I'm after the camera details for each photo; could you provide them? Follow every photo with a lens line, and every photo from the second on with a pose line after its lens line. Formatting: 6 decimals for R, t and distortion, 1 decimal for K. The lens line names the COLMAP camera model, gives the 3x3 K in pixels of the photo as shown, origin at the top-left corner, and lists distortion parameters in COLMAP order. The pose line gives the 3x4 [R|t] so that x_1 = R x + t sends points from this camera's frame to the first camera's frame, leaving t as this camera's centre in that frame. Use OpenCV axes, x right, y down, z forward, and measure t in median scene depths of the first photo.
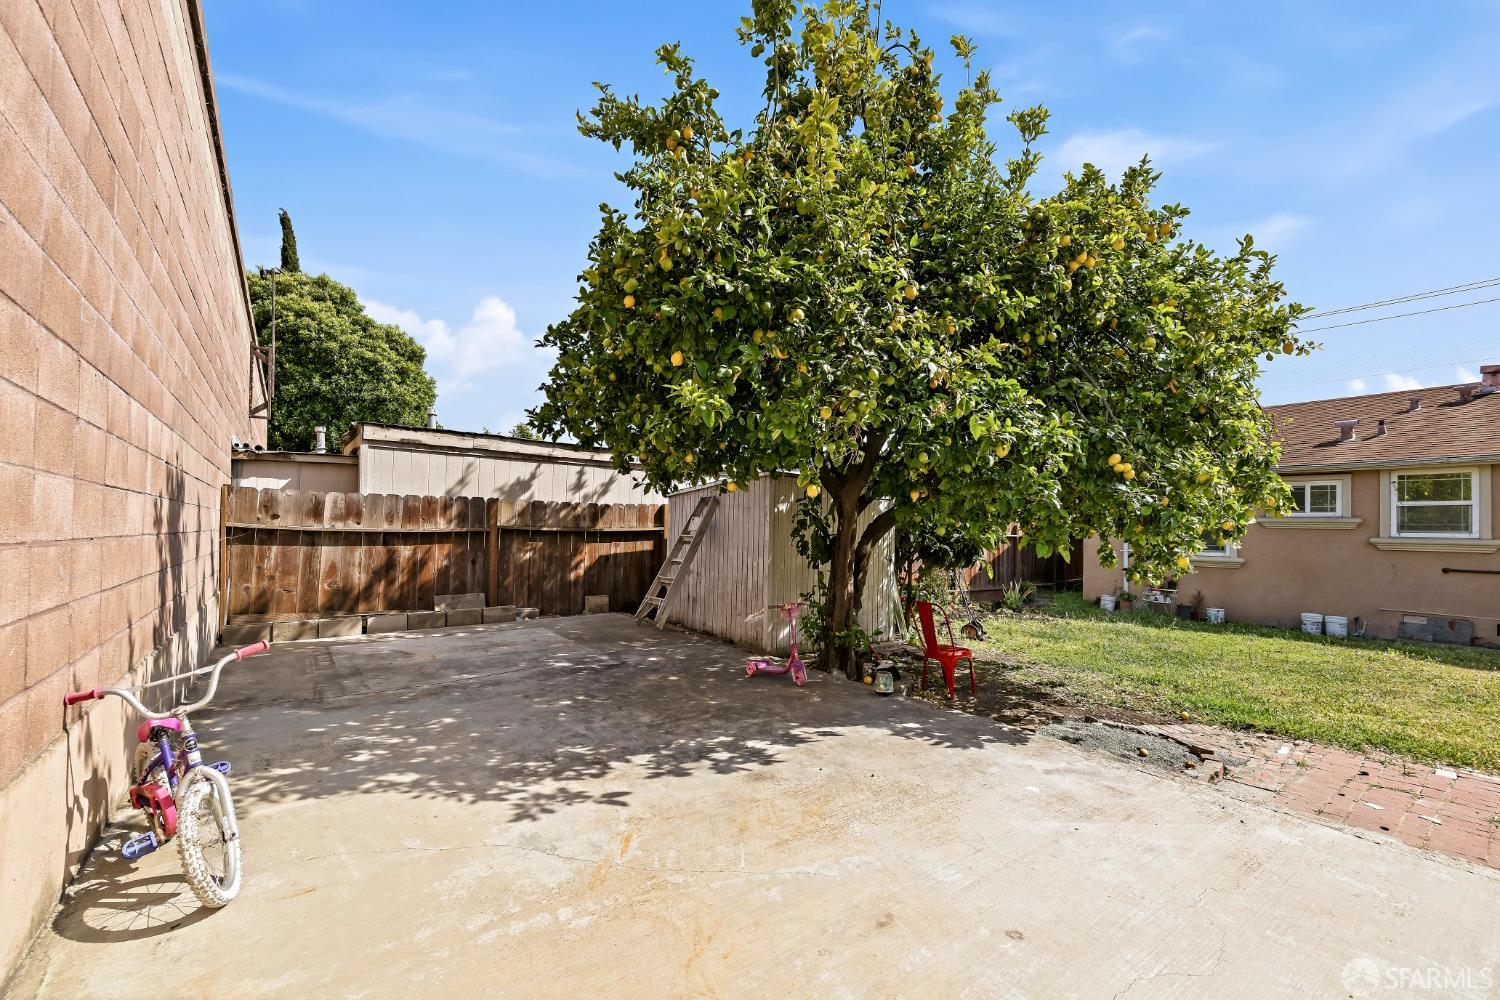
lens RADIAL K [[617.8, 0, 748.2], [0, 617.8, 521.0], [0, 0, 1]] dist [-0.001534, 0.000174]
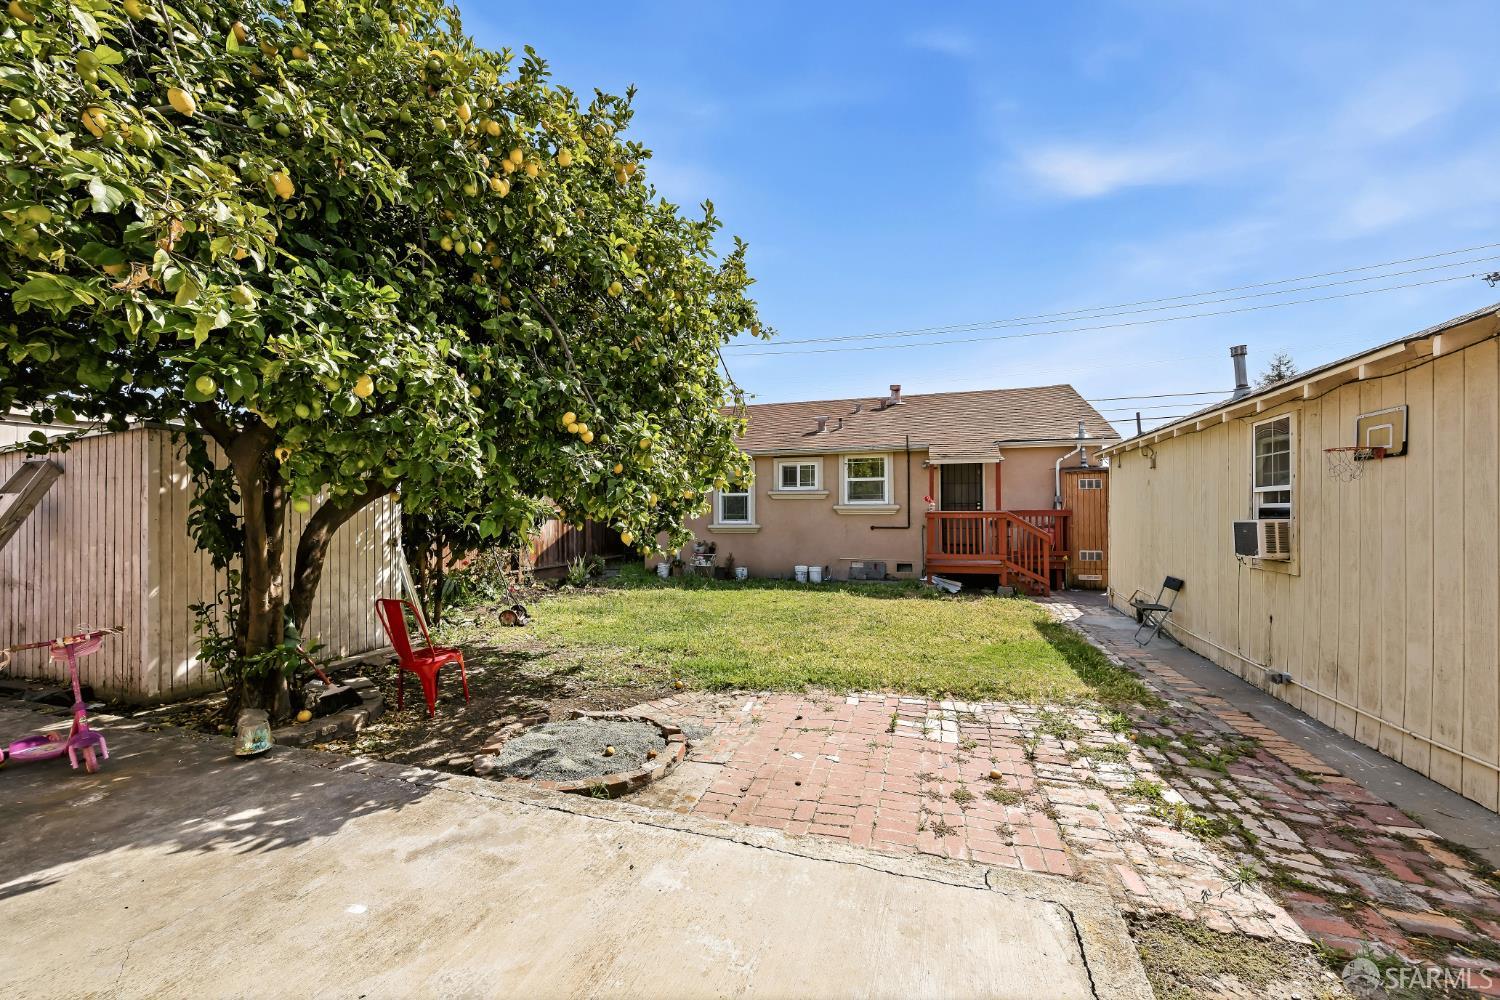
lens RADIAL K [[597.1, 0, 751.7], [0, 597.1, 510.2], [0, 0, 1]] dist [-0.001157, -0.000097]
pose [[0.807399, -0.025885, 0.589438, 0.197964], [0.014522, 0.999606, 0.024007, 0.007390], [-0.589828, -0.010823, 0.807457, 0.122564]]
